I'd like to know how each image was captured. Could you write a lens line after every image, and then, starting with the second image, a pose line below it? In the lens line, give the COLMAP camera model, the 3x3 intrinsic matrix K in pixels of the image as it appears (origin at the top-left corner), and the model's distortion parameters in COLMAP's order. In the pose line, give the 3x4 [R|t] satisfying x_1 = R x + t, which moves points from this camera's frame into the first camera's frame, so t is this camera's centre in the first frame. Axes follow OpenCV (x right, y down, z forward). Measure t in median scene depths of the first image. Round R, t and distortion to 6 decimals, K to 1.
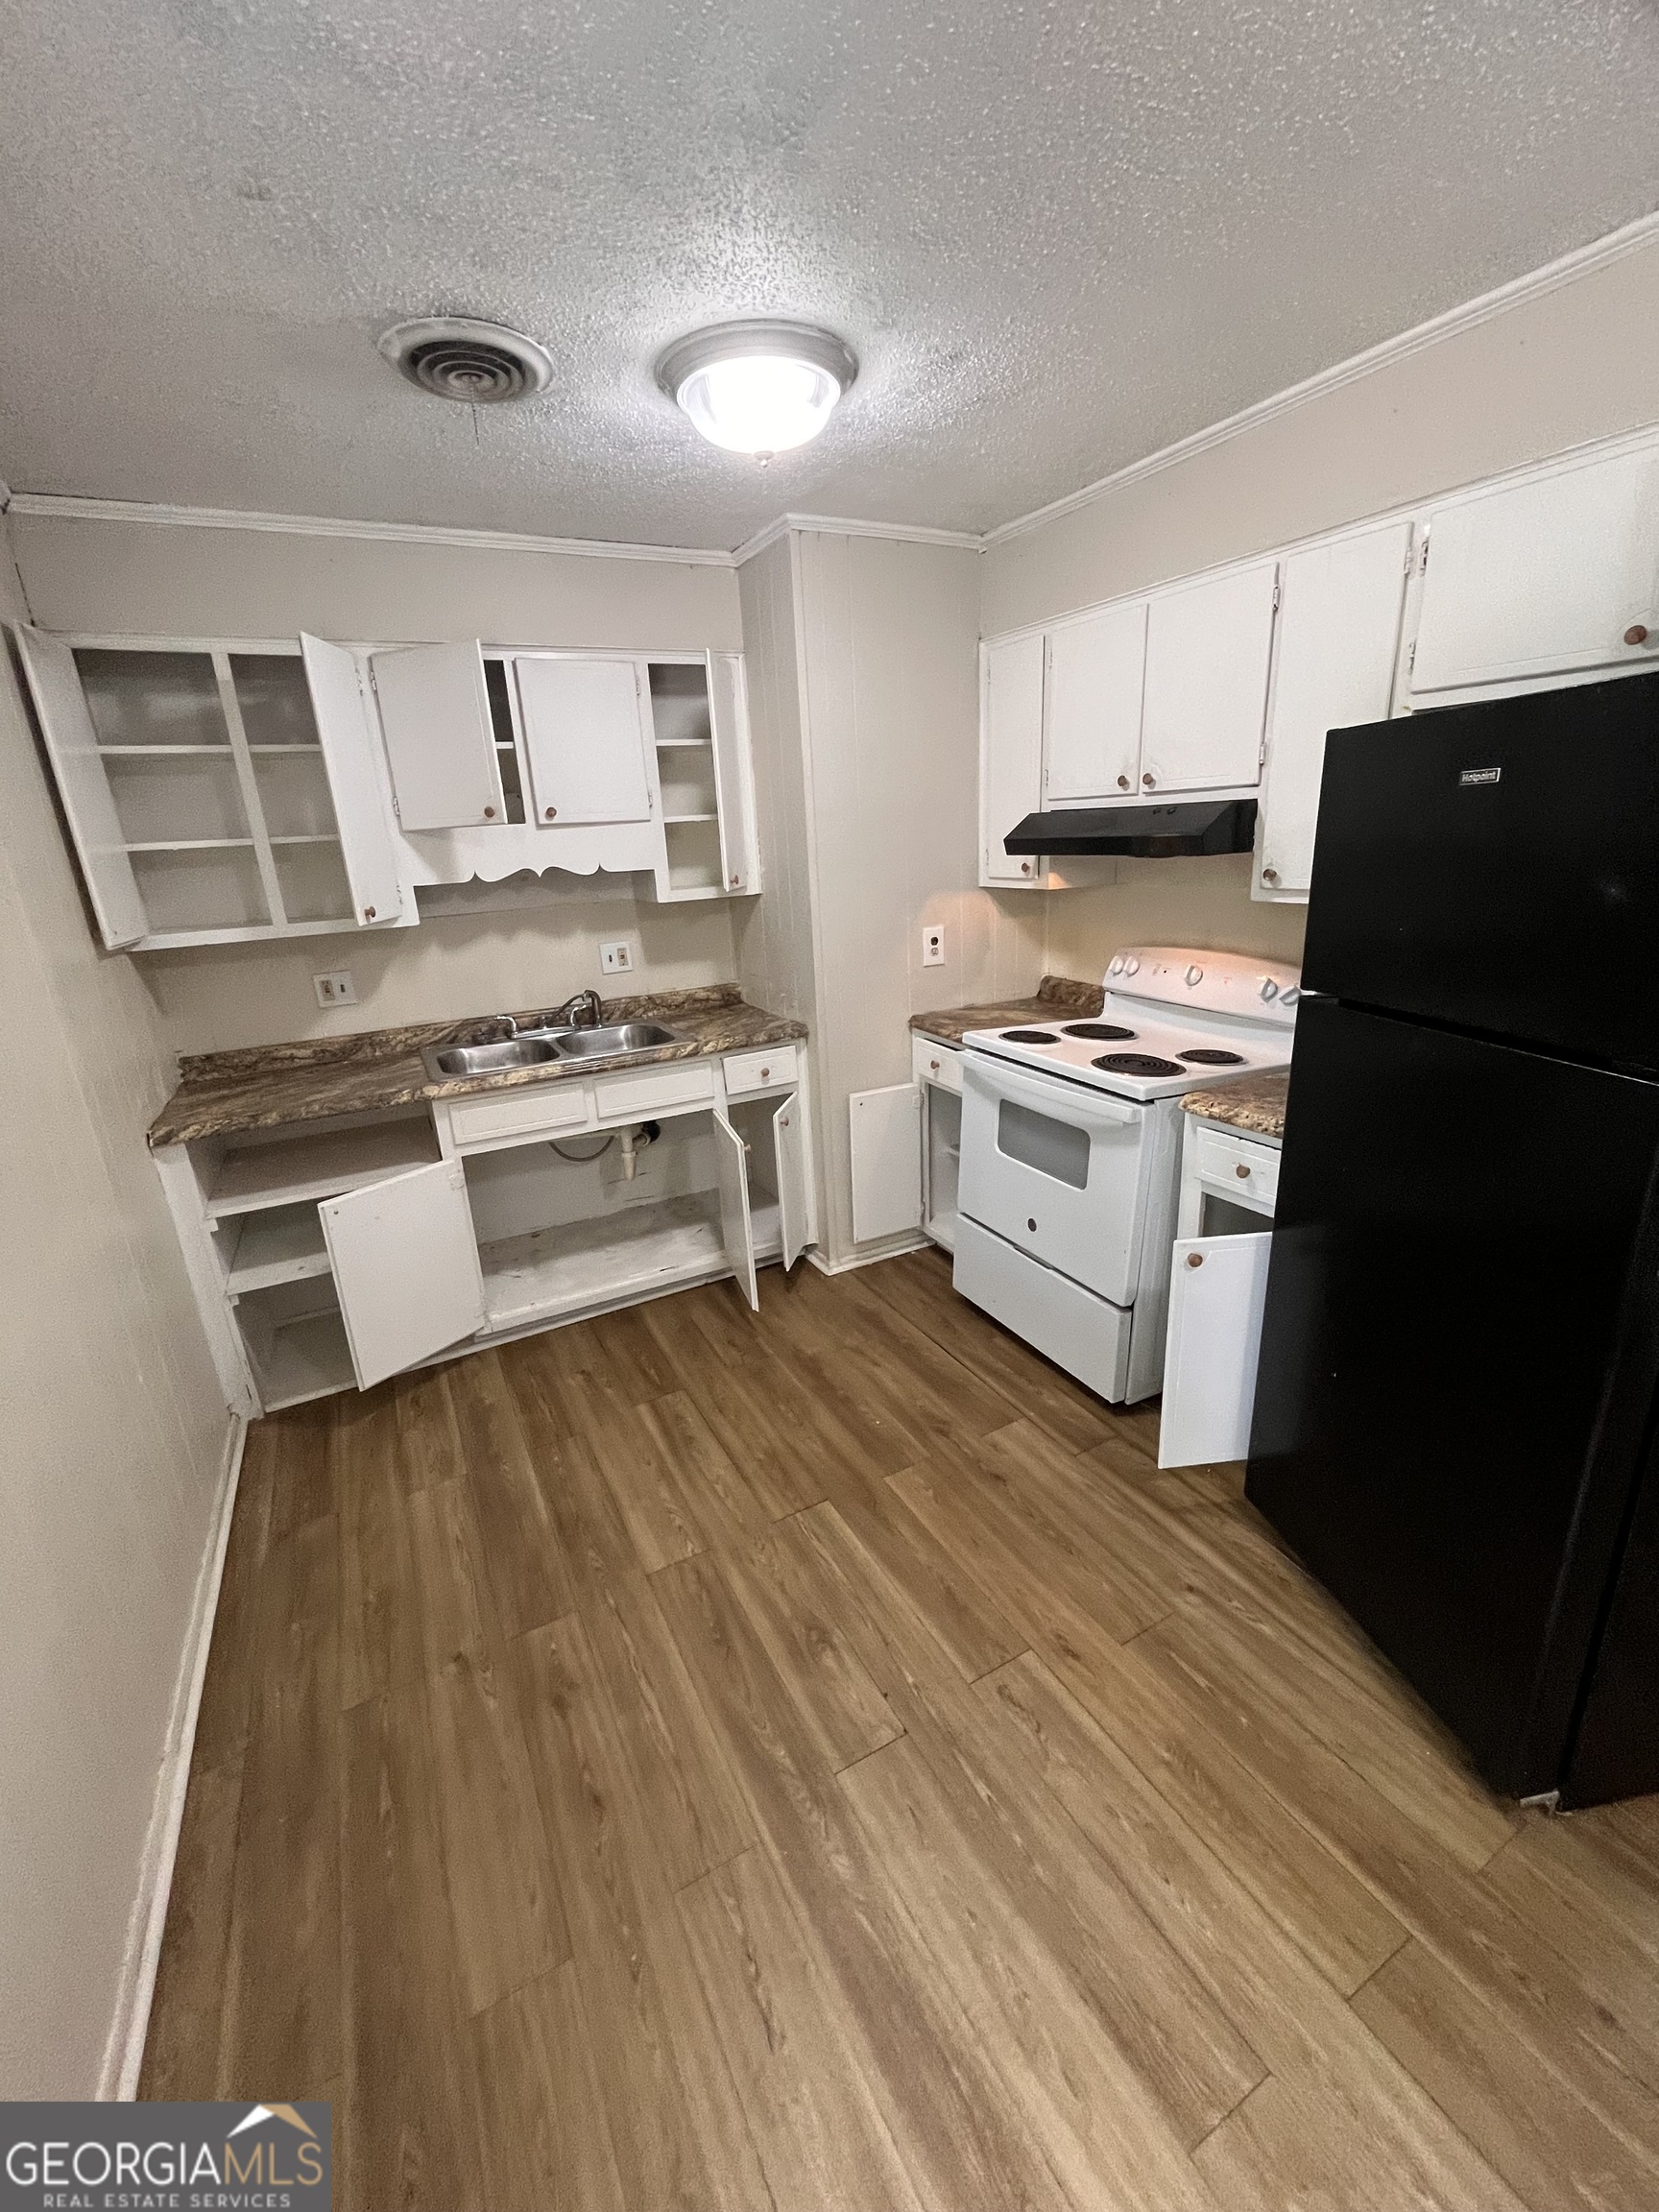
lens RADIAL K [[895.2, 0, 836.2], [0, 895.2, 1109.2], [0, 0, 1]] dist [-0.001545, -0.000068]
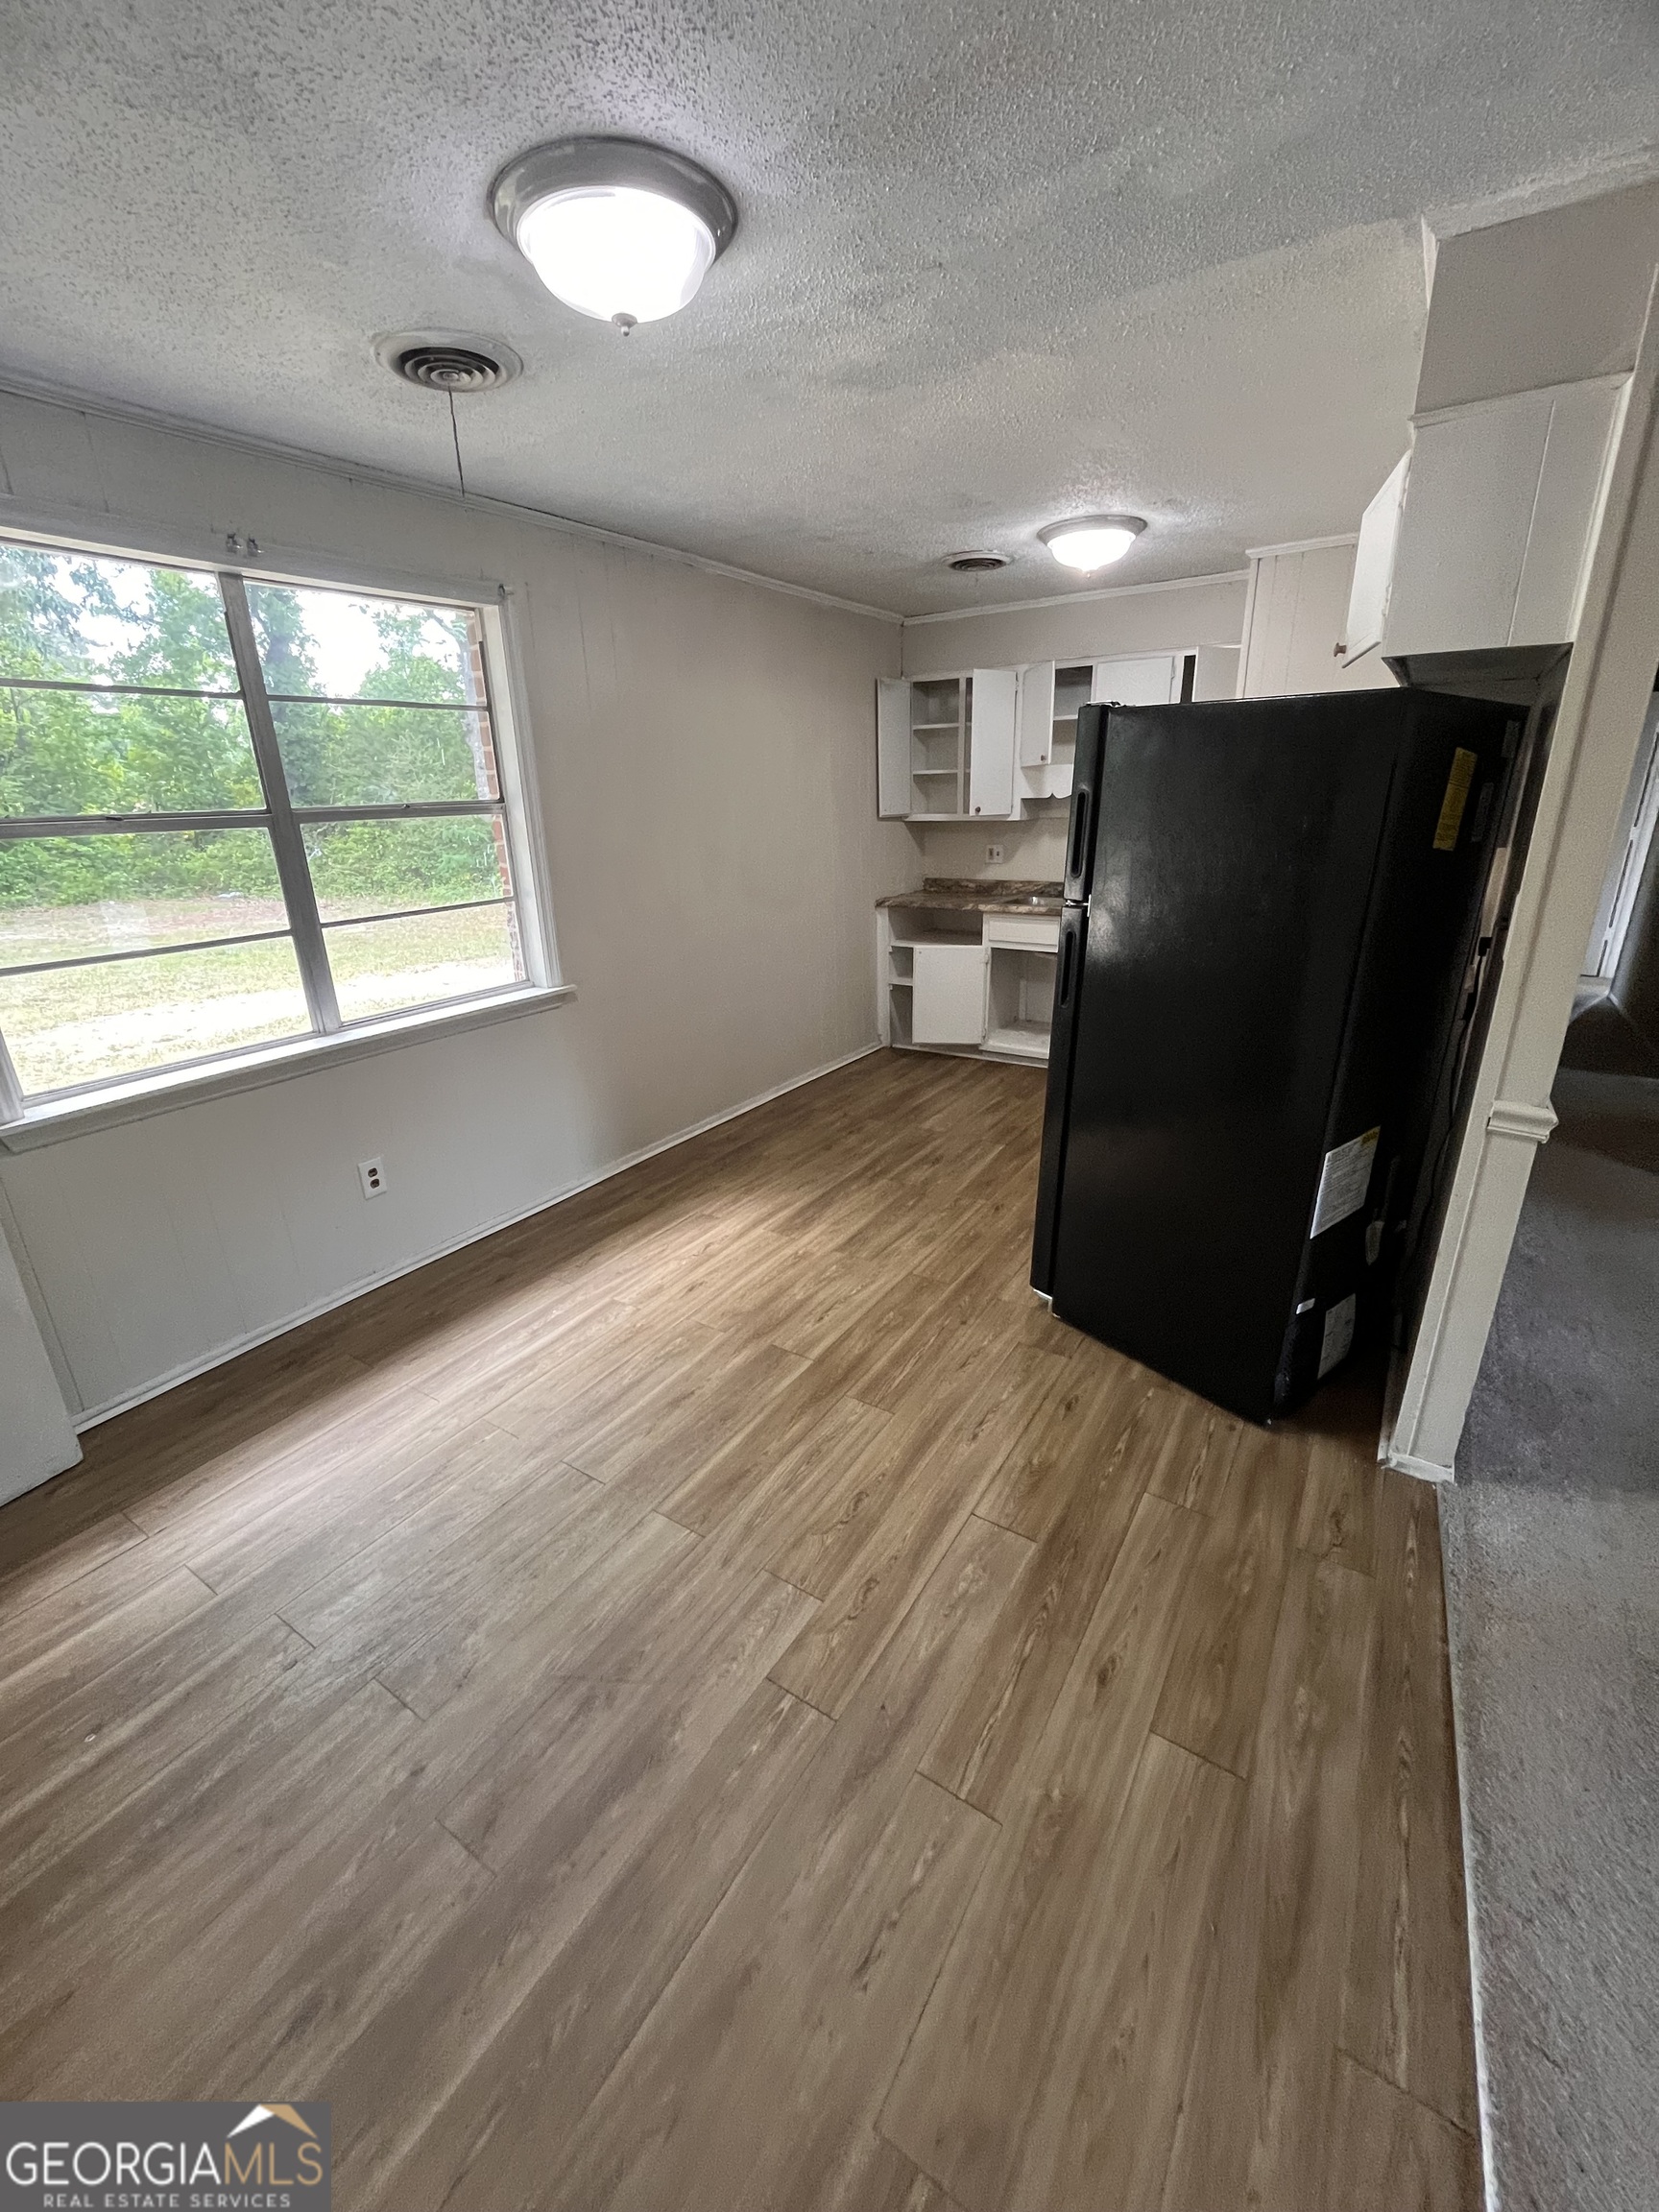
lens RADIAL K [[895.2, 0, 822.6], [0, 895.2, 1105.7], [0, 0, 1]] dist [-0.001545, -0.000068]
pose [[0.472449, 0.320876, -0.820872, 1.400103], [-0.257019, 0.941049, 0.219927, 0.059106], [0.843050, 0.107076, 0.527069, -0.320426]]
